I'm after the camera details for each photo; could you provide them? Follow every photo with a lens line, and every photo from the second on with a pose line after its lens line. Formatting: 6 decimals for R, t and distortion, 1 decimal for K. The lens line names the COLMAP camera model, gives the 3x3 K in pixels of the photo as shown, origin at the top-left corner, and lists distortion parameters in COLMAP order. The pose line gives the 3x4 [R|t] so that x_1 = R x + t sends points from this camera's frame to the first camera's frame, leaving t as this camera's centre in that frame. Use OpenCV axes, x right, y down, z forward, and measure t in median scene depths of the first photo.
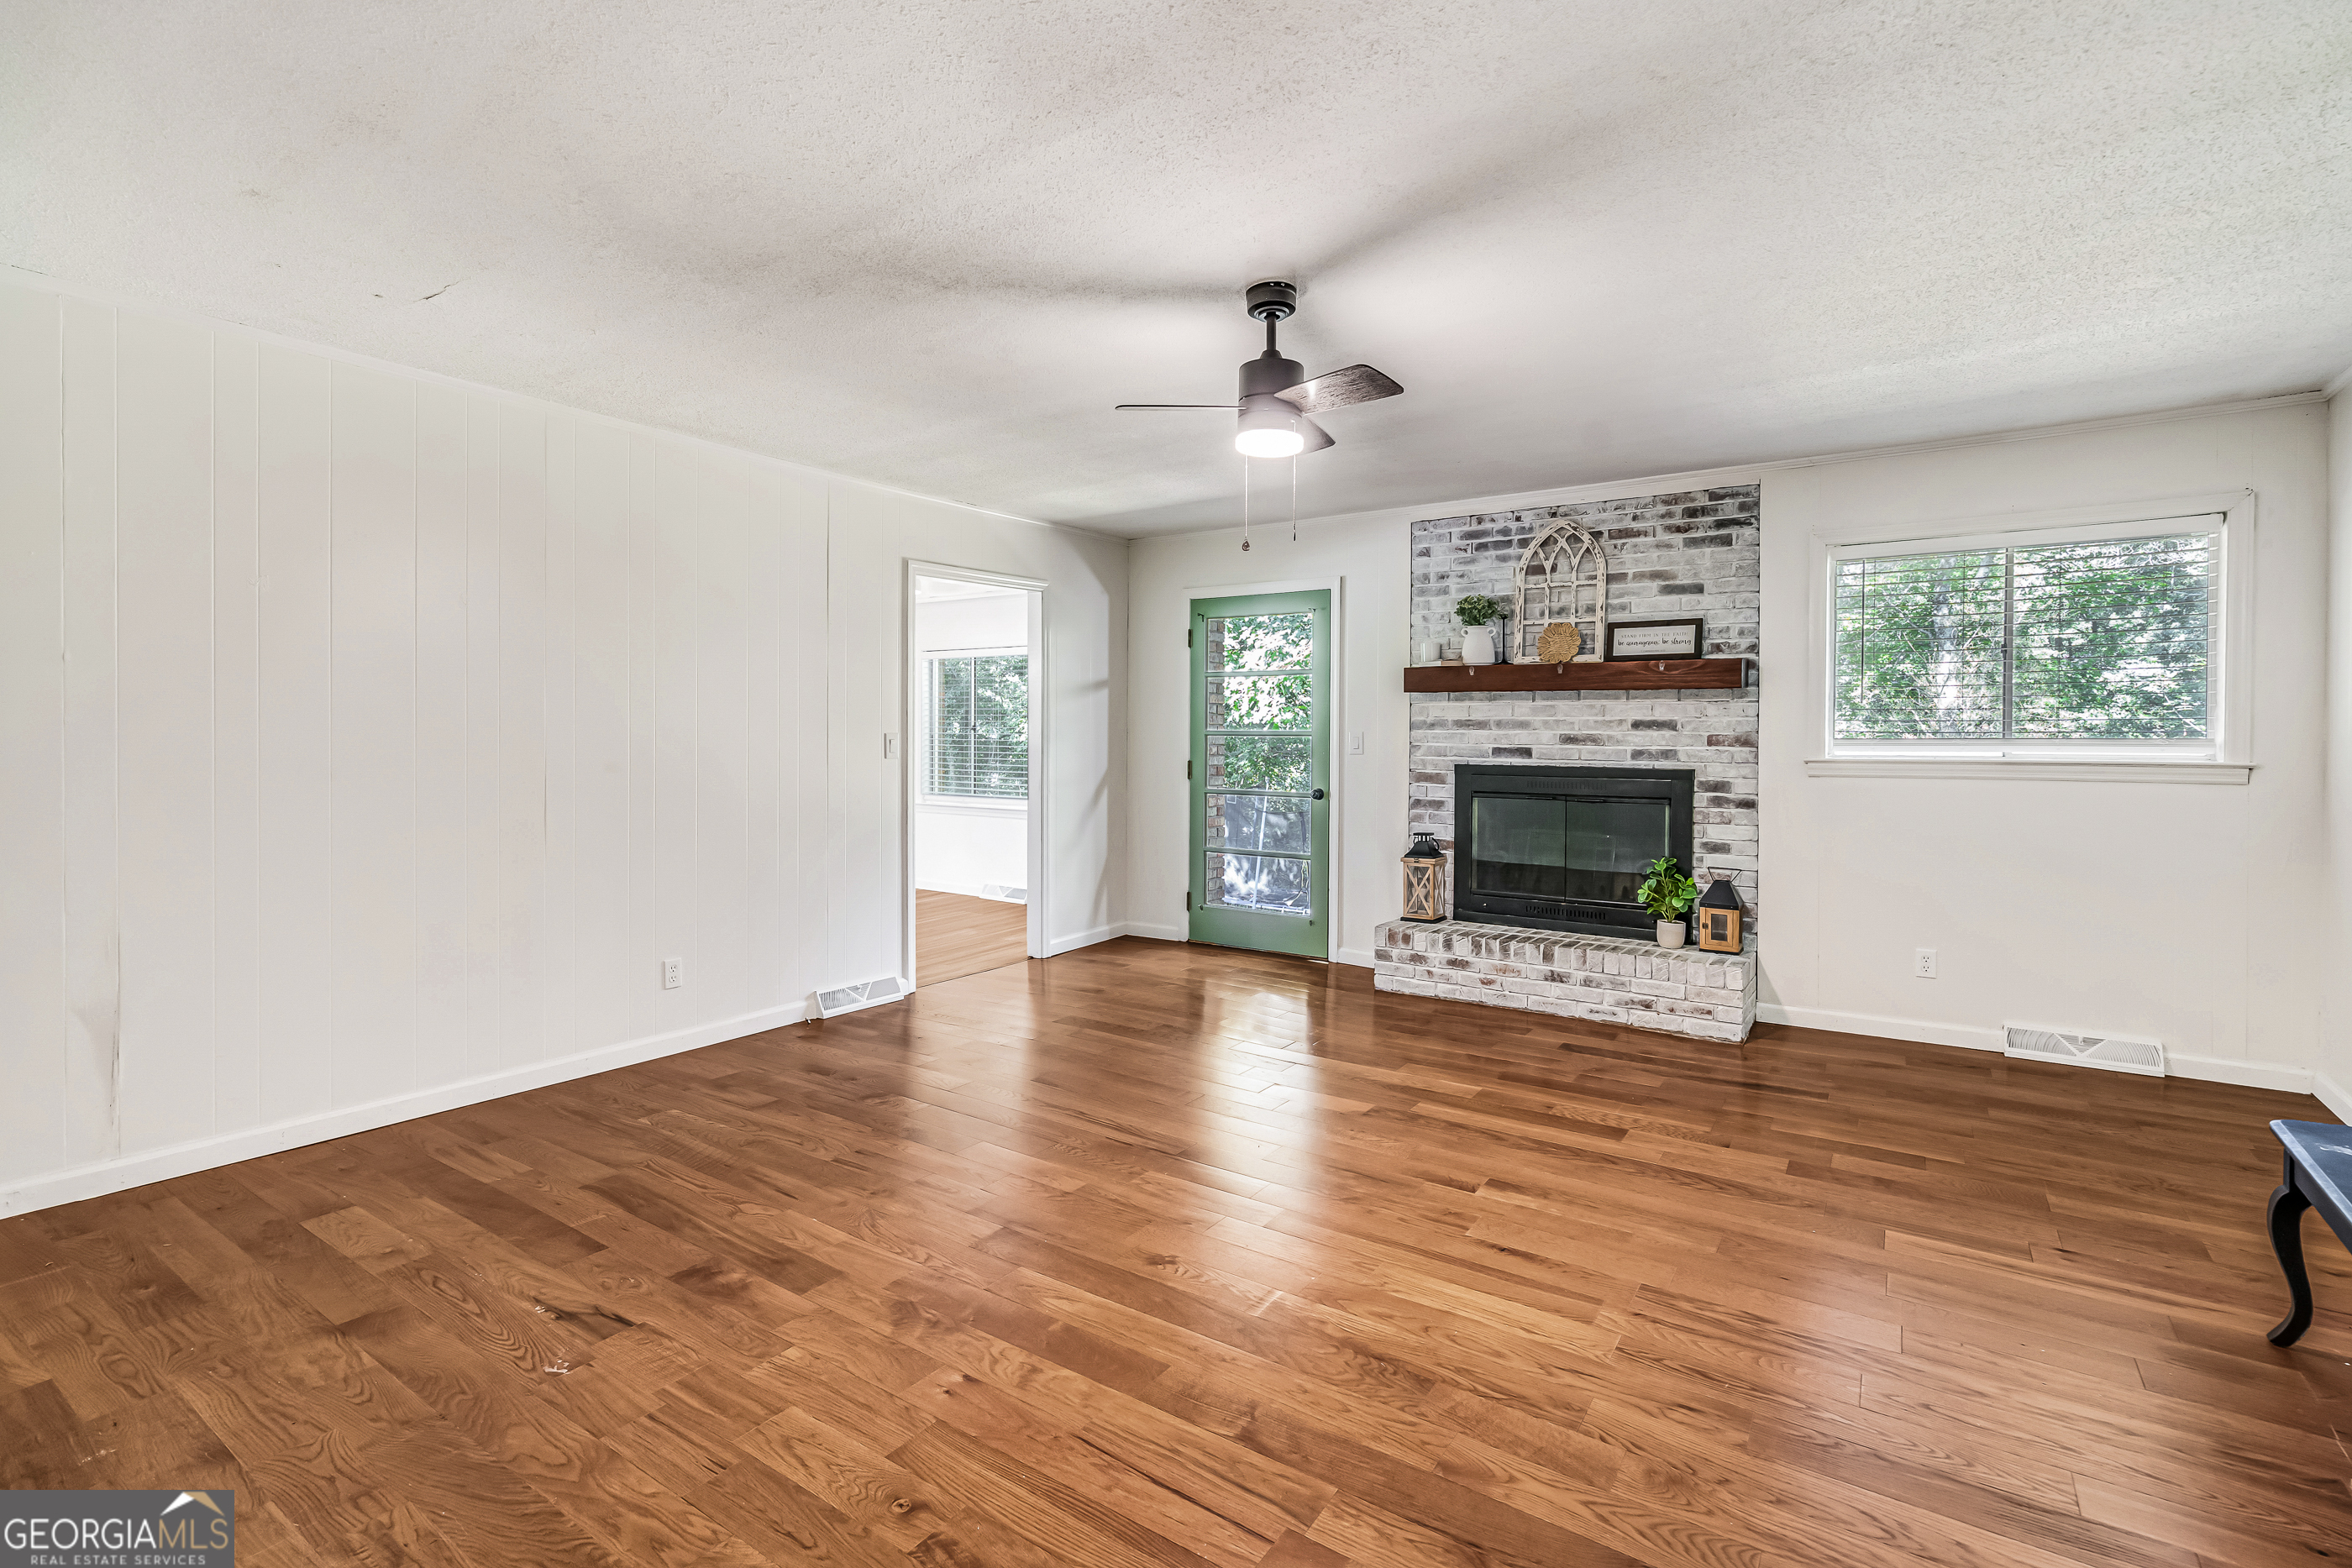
lens RADIAL K [[1087.7, 0, 1176.0], [0, 1087.7, 784.0], [0, 0, 1]] dist [-0.002909, 0.000025]
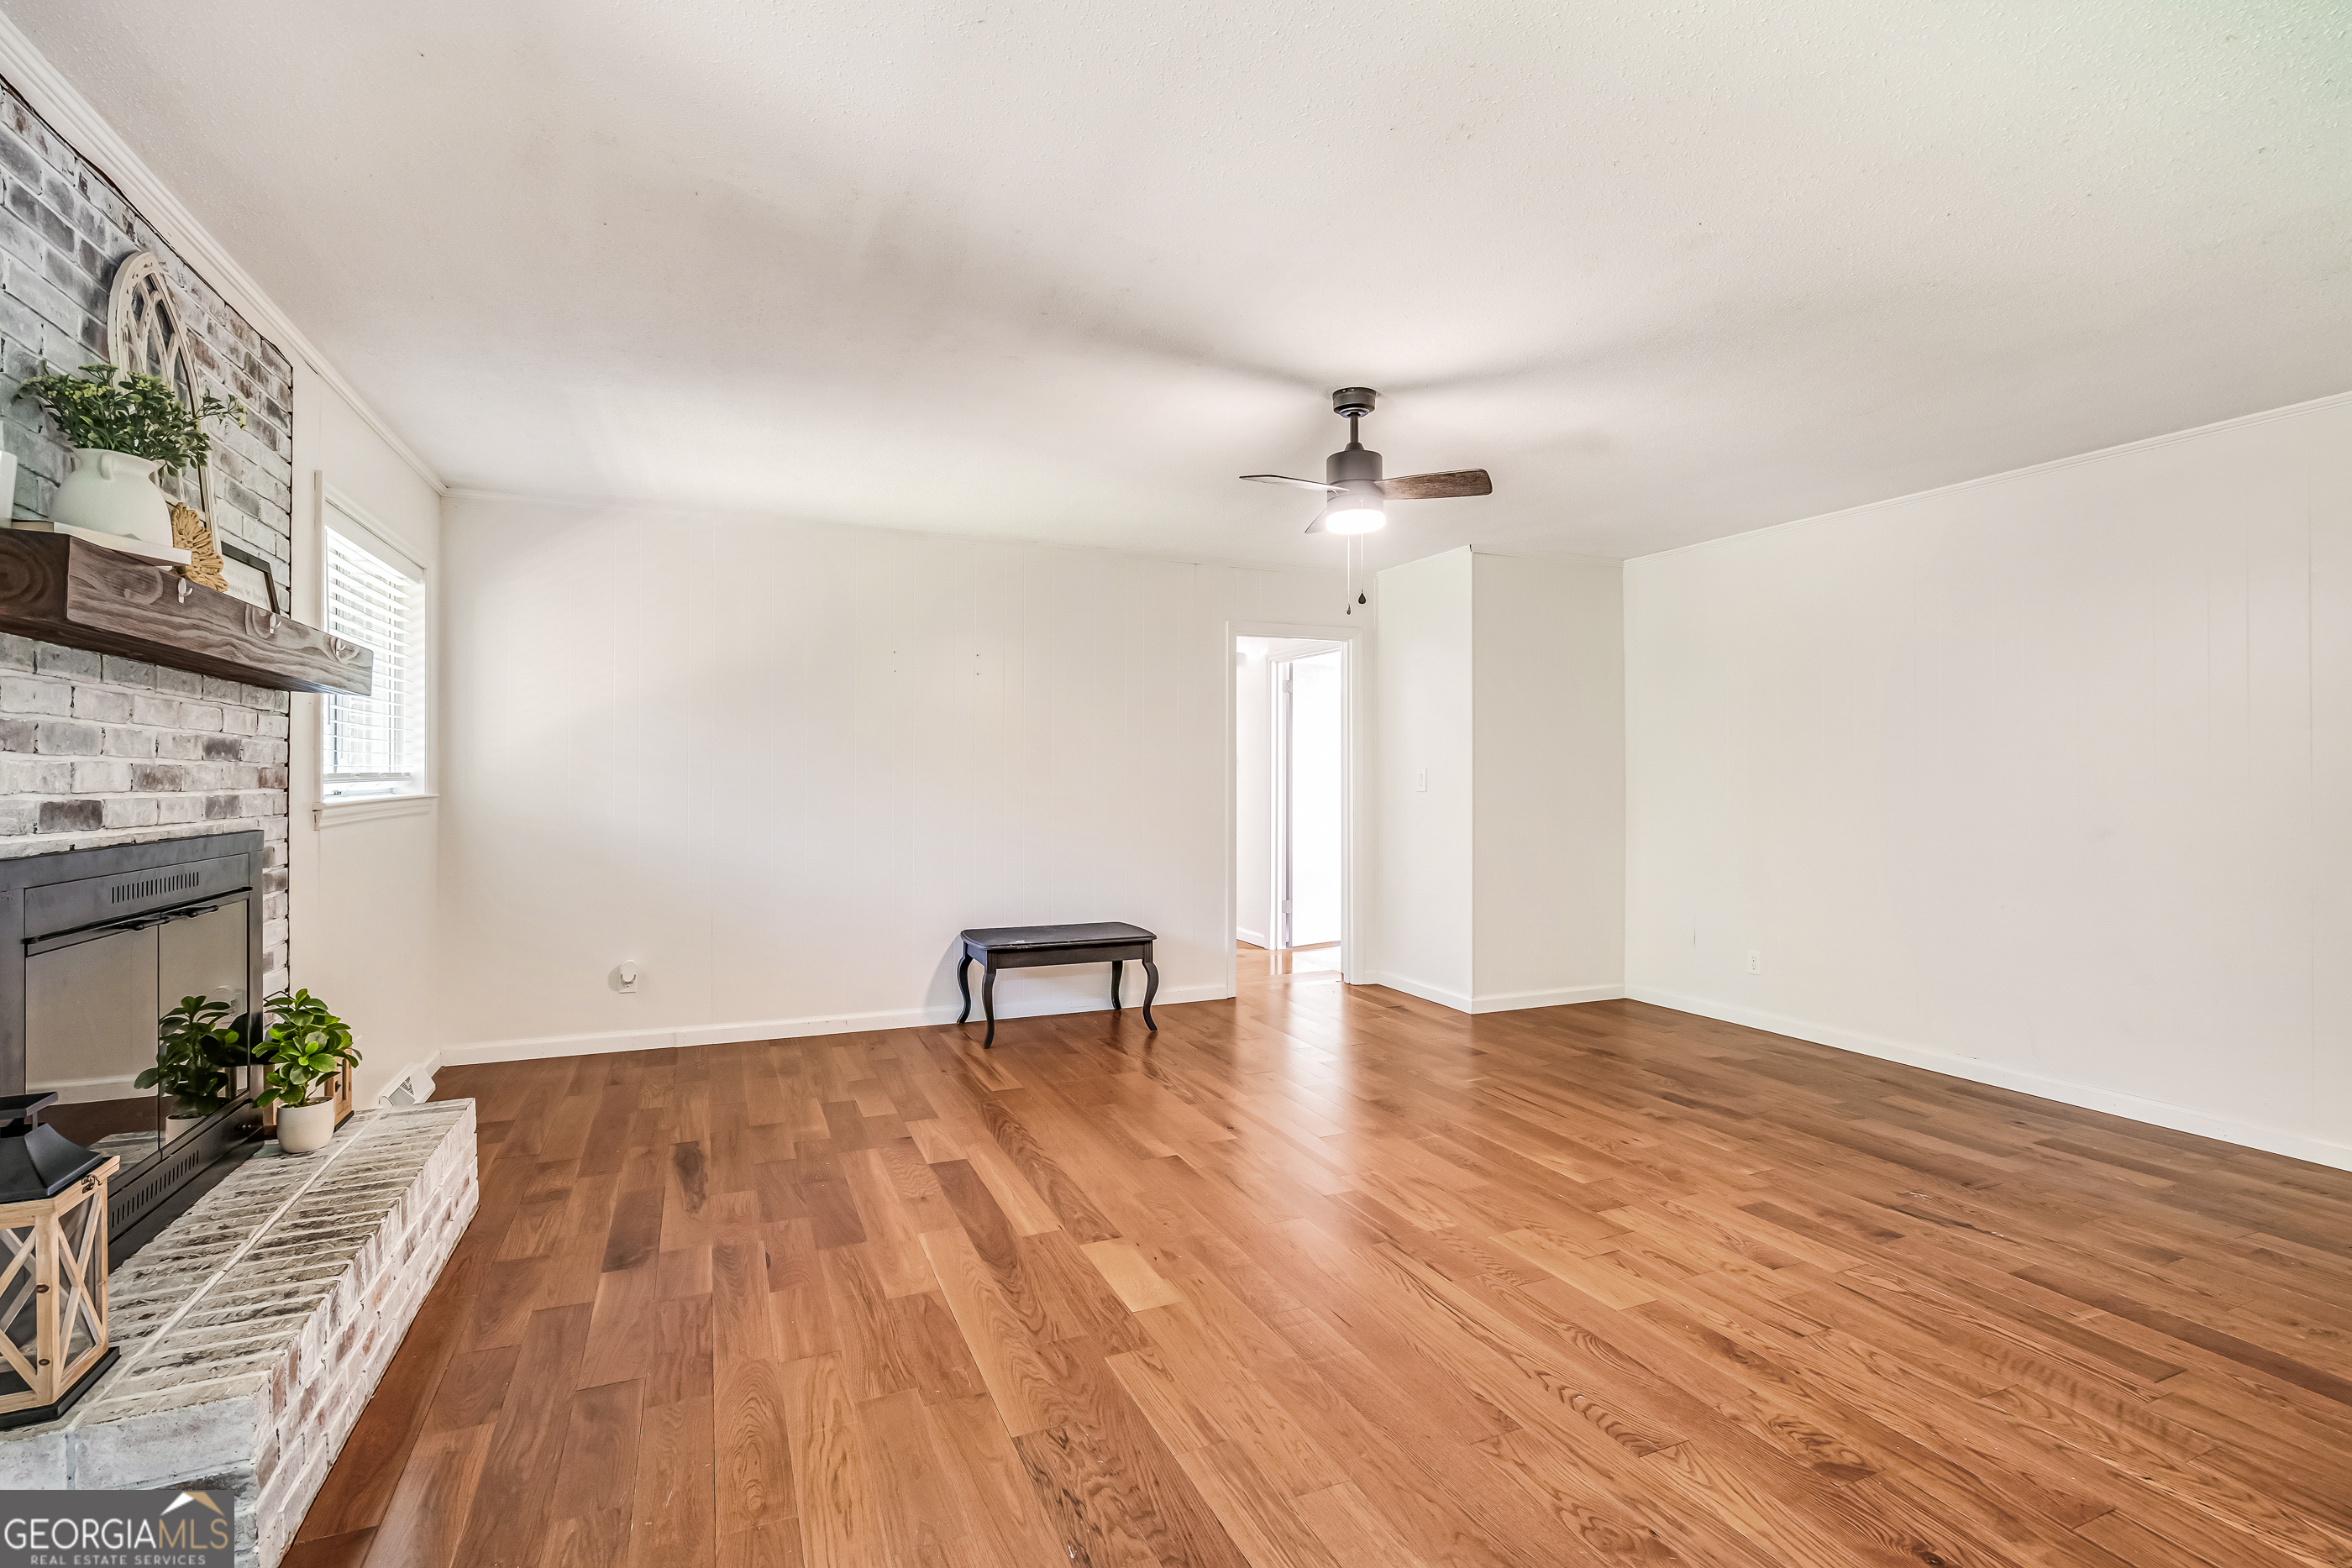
lens RADIAL K [[1087.7, 0, 1176.0], [0, 1087.7, 784.0], [0, 0, 1]] dist [-0.002909, 0.000025]
pose [[-0.849540, -0.006243, 0.527487, -0.372952], [0.023675, 0.998471, 0.049947, -0.093009], [-0.526992, 0.054921, -0.848094, 2.124062]]
